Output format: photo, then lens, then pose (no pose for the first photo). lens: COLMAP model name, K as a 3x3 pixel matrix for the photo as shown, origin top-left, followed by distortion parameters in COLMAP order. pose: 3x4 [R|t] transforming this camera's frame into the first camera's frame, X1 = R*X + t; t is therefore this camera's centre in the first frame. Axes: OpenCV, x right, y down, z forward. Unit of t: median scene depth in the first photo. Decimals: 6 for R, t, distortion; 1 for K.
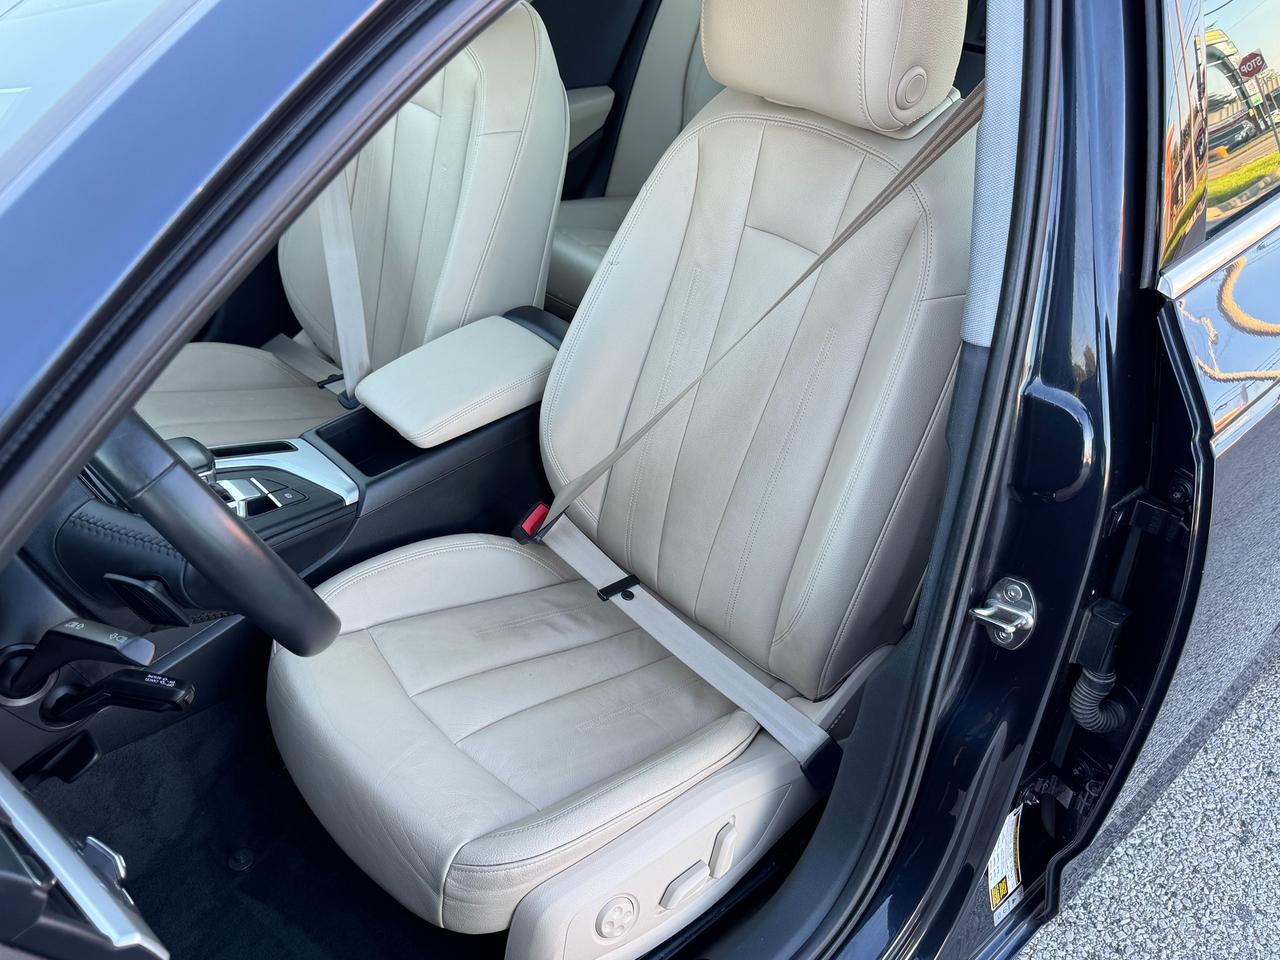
lens RADIAL K [[1058.7, 0, 640.0], [0, 1058.7, 480.0], [0, 0, 1]] dist [0.008081, 0.002788]
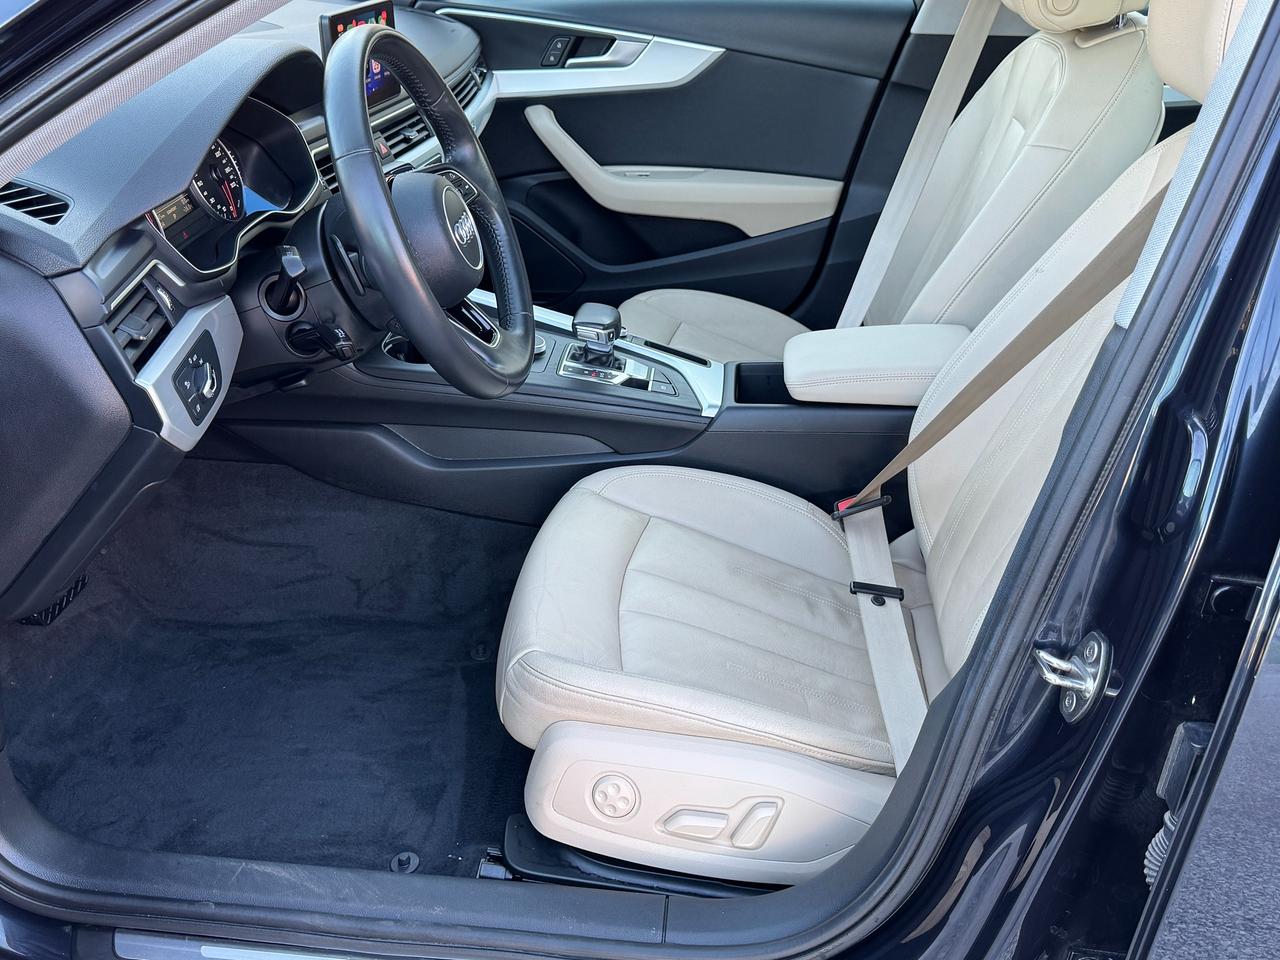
lens RADIAL K [[1243.8, 0, 640.0], [0, 1243.8, 480.0], [0, 0, 1]] dist [0.199854, -0.543150]
pose [[0.694606, 0.357798, -0.624102, 0.477948], [-0.451917, 0.892020, 0.008426, 0.098851], [0.559726, 0.276189, 0.781298, 0.012232]]
